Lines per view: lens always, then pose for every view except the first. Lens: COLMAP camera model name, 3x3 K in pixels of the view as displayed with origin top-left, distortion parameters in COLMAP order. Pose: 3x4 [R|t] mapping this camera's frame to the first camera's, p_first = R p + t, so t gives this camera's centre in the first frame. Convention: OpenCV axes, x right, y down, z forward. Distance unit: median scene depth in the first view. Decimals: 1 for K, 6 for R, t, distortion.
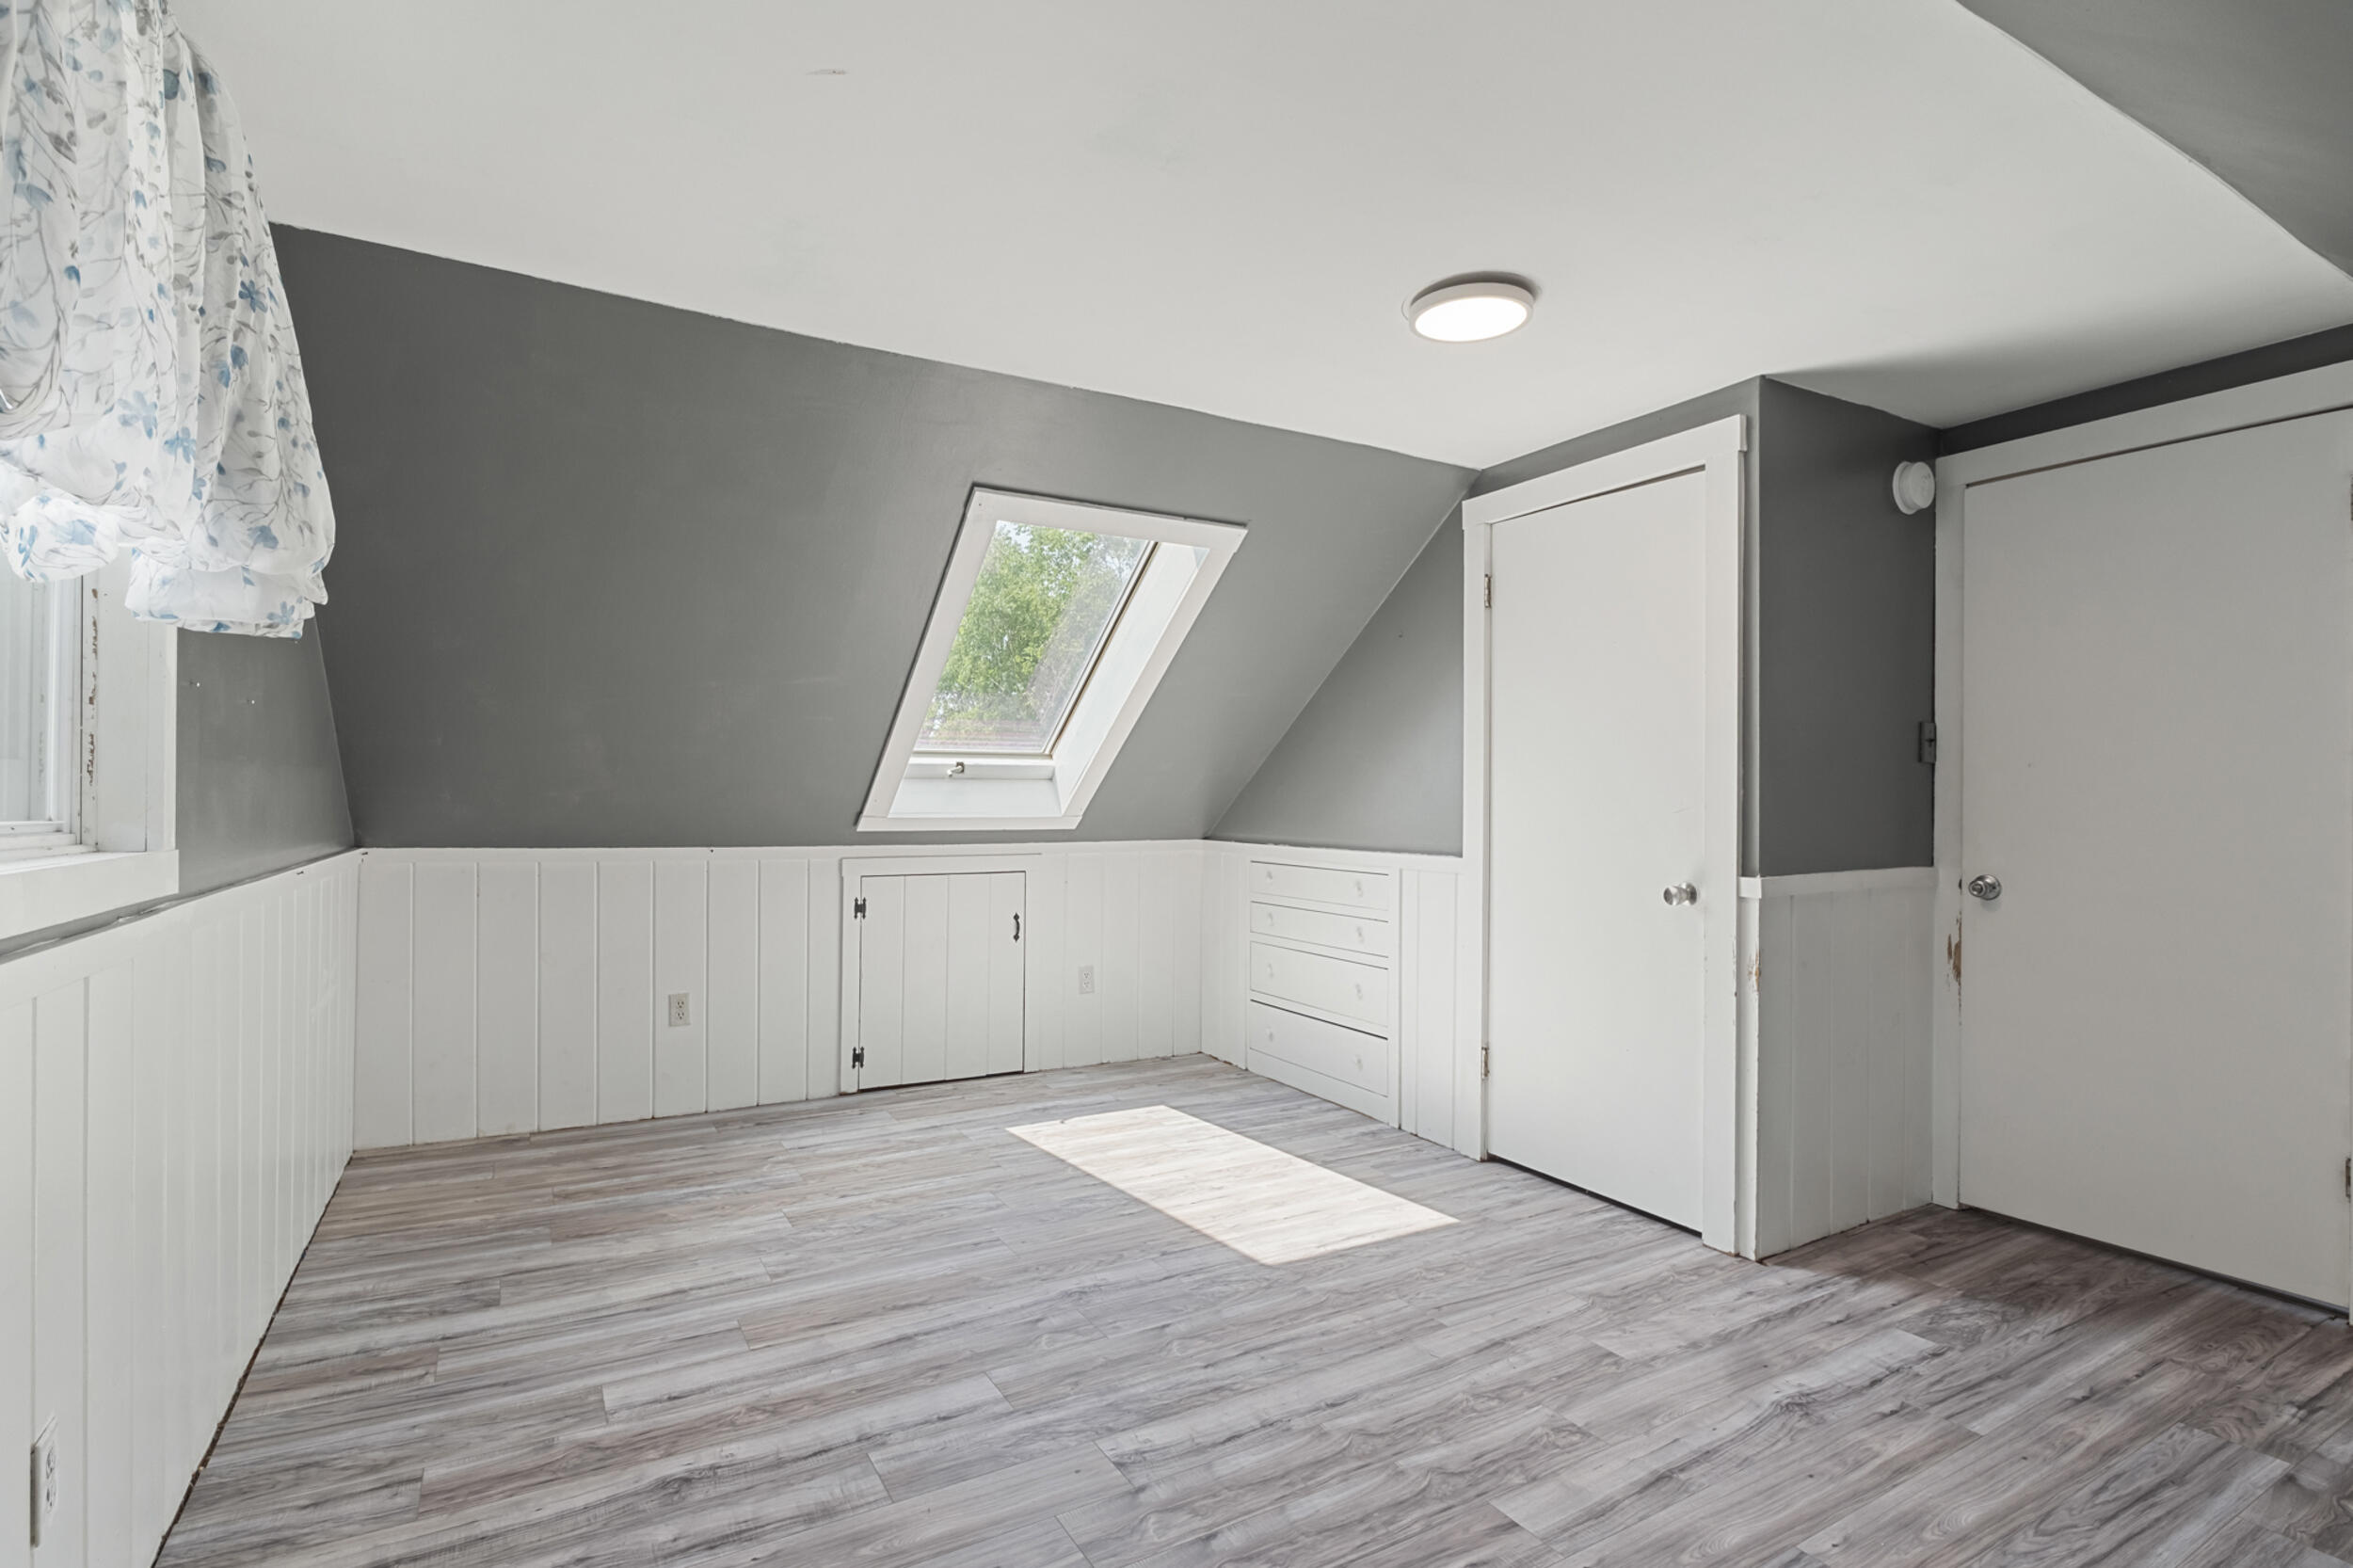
lens RADIAL K [[1116.6, 0, 1179.3], [0, 1116.6, 811.8], [0, 0, 1]] dist [-0.003986, 0.000092]
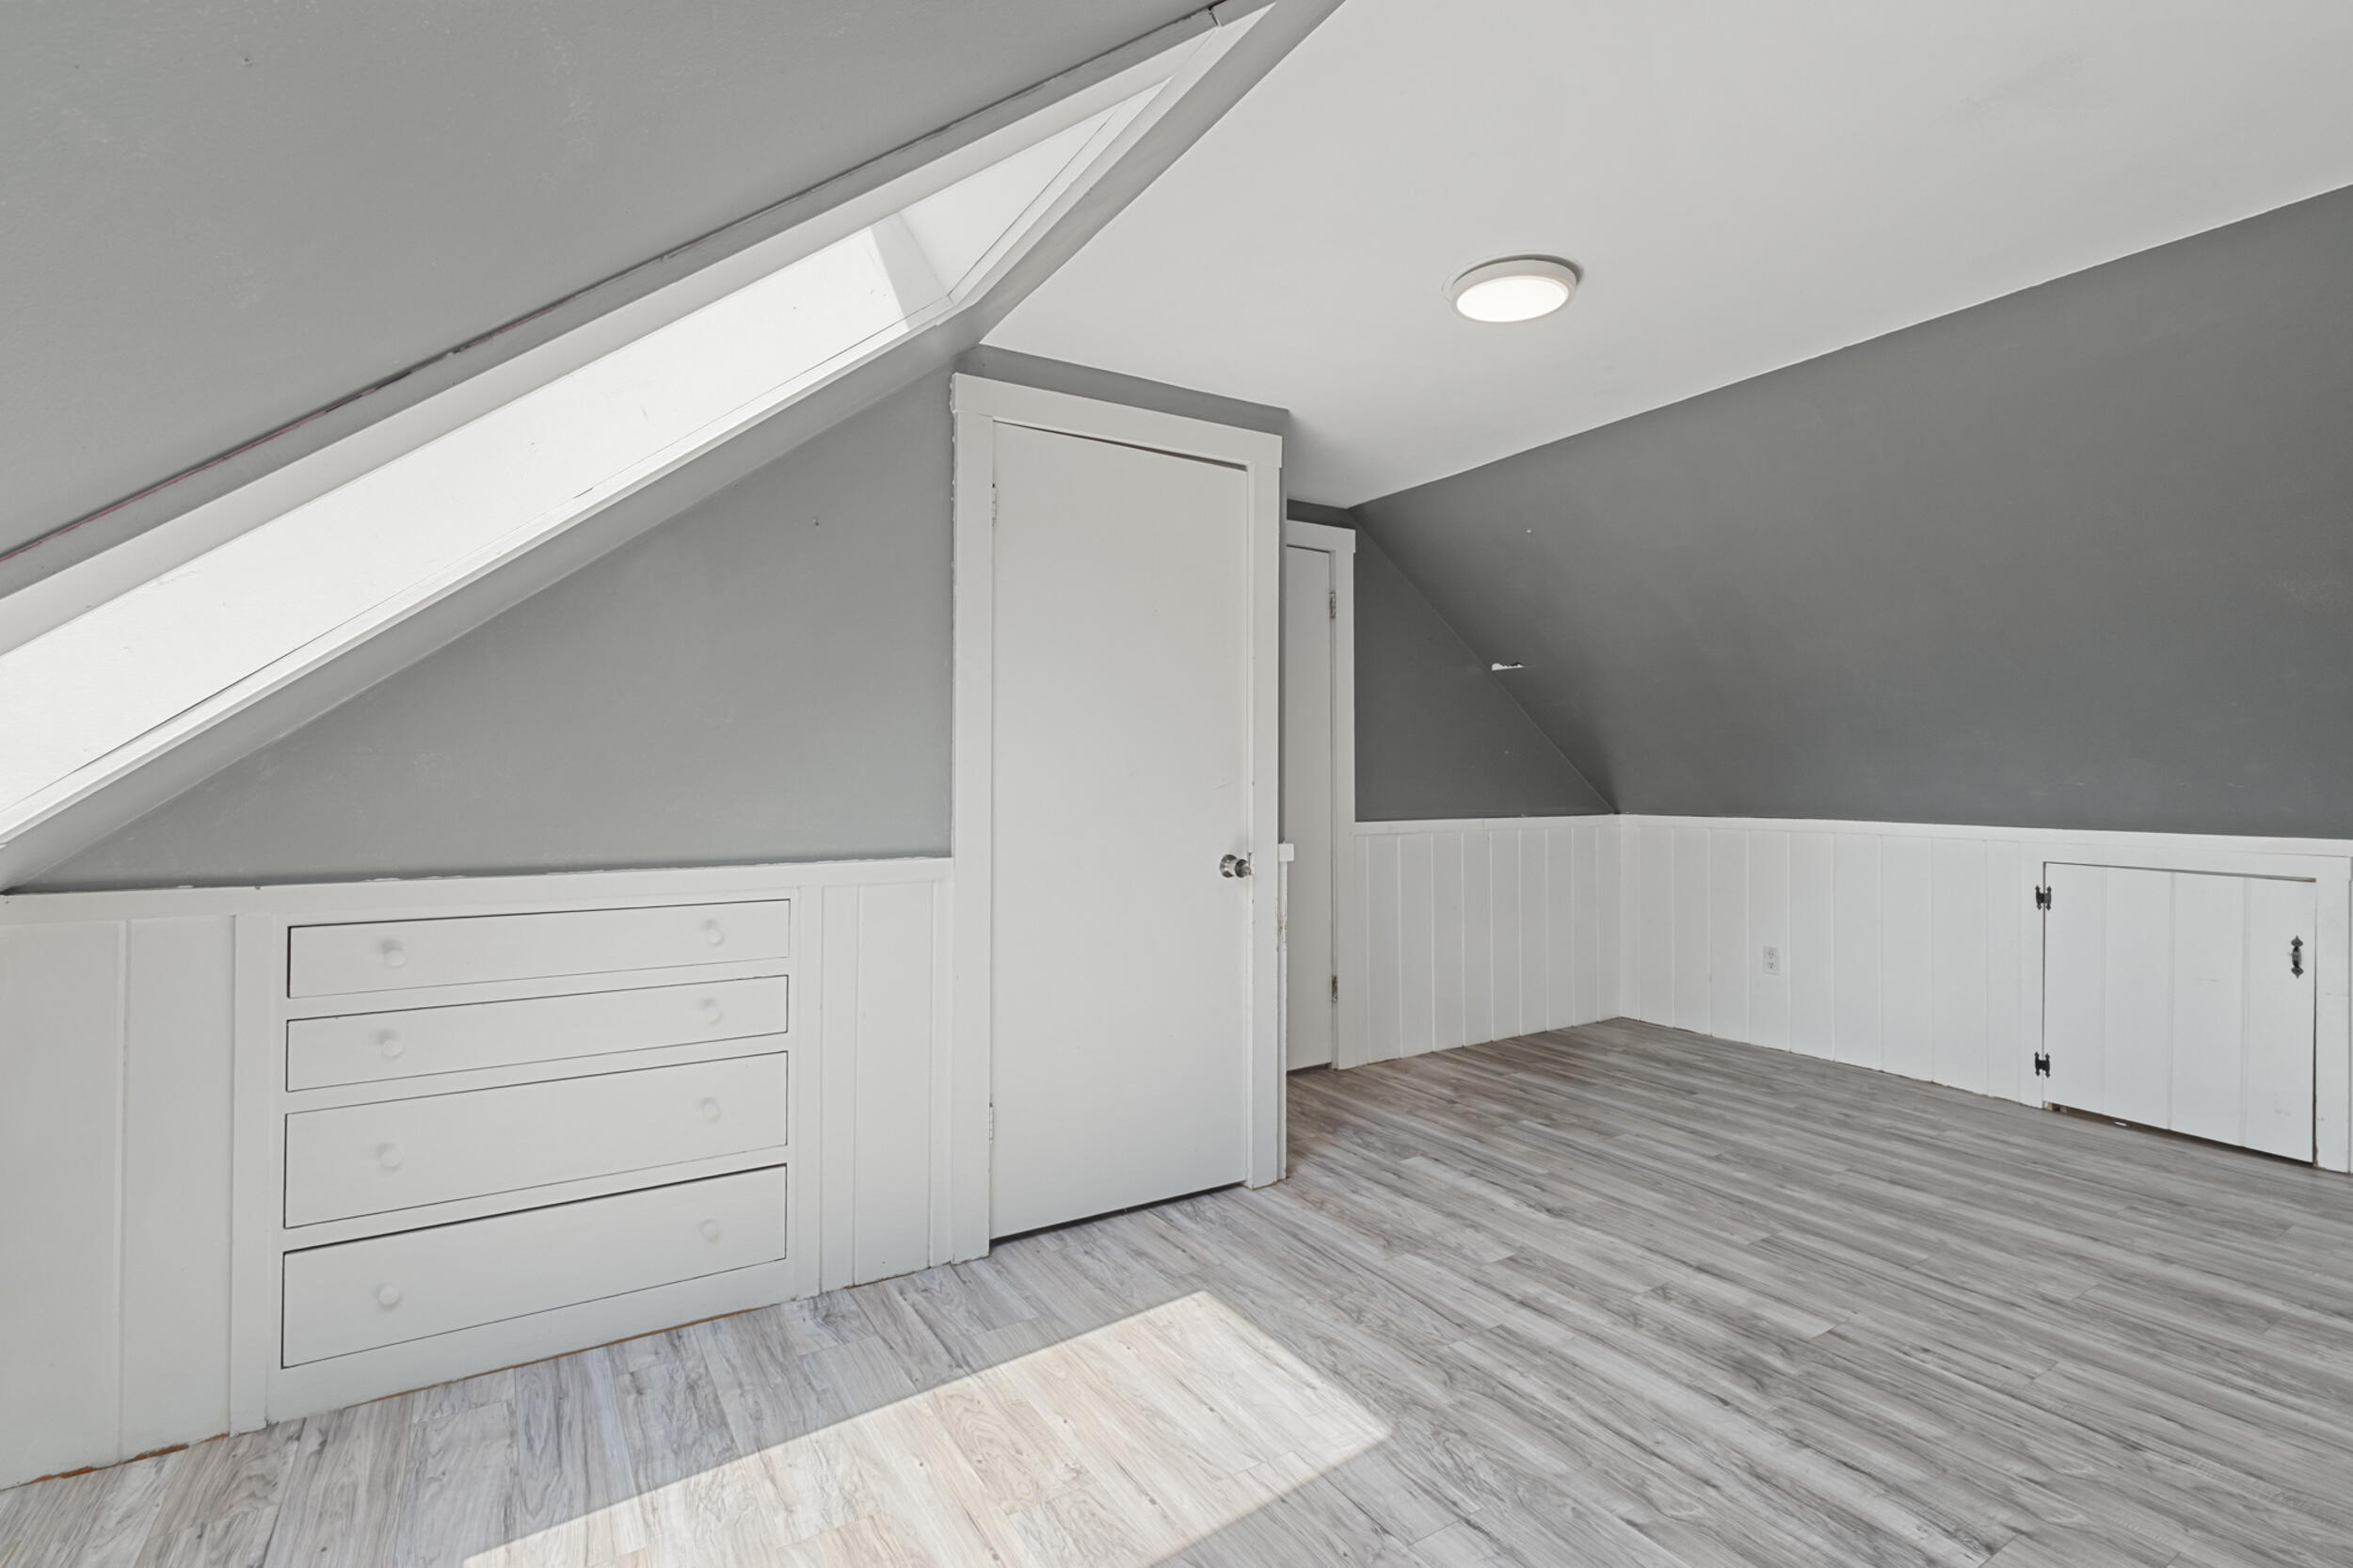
lens RADIAL K [[1098.3, 0, 1171.6], [0, 1098.3, 741.9], [0, 0, 1]] dist [-0.000601, -0.000802]
pose [[-0.021132, 0.029150, 0.999352, -0.654796], [0.015009, 0.999471, -0.028836, -0.016639], [-0.999664, 0.014389, -0.021558, 1.188400]]
